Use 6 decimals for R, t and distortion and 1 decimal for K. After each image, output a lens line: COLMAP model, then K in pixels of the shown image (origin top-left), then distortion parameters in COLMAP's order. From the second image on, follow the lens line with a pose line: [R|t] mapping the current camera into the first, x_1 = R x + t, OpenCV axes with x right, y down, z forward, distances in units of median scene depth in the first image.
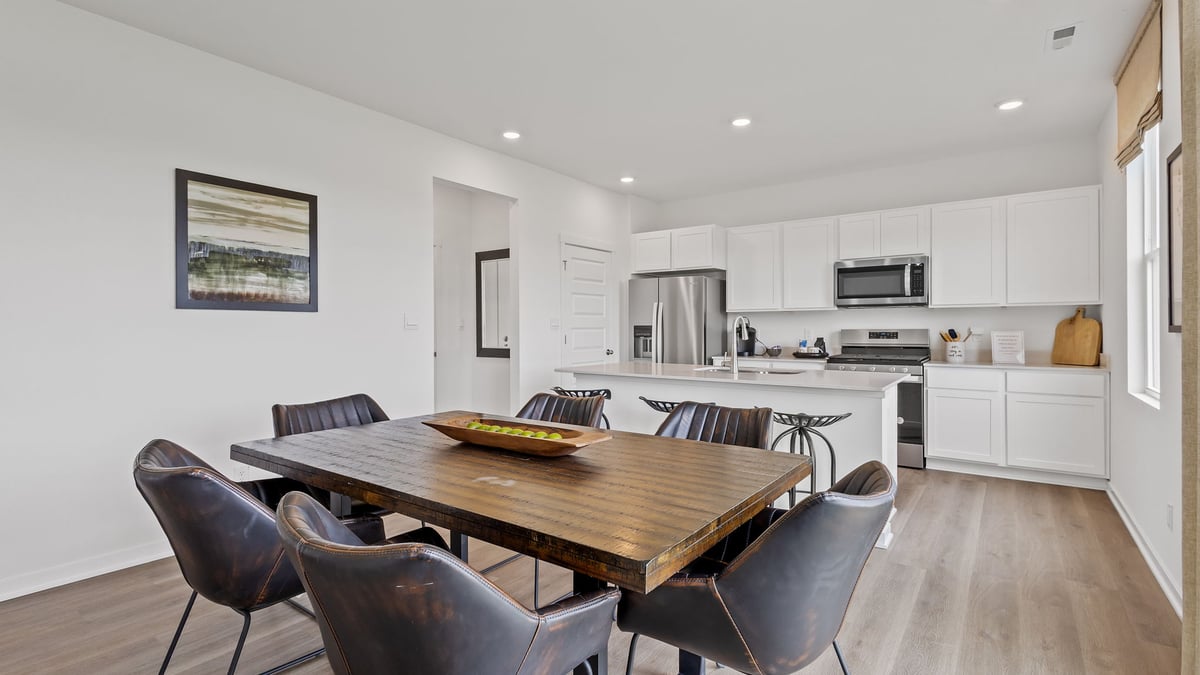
lens RADIAL K [[554.4, 0, 599.9], [0, 554.4, 331.1], [0, 0, 1]] dist [0.007789, -0.001745]
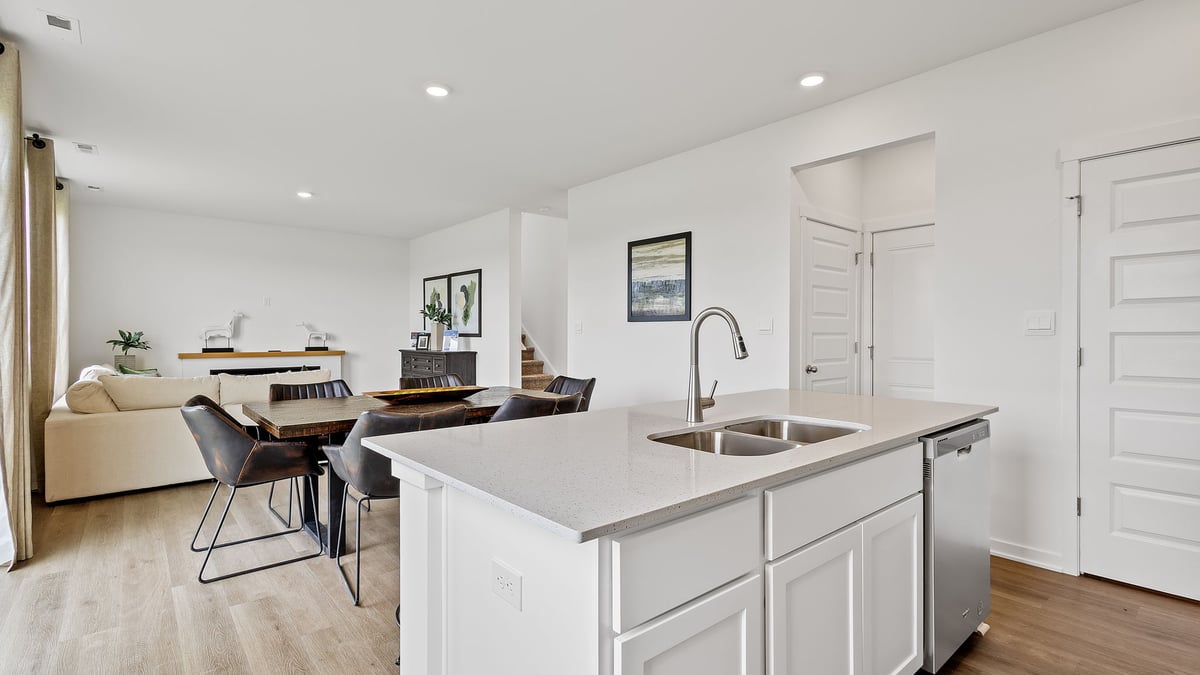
lens RADIAL K [[554.4, 0, 594.7], [0, 554.4, 333.6], [0, 0, 1]] dist [0.007789, -0.001745]
pose [[-0.236867, 0.002770, -0.971538, 0.600827], [-0.004352, 0.999983, 0.003912, -0.006155], [0.971532, 0.005155, -0.236851, 0.813858]]
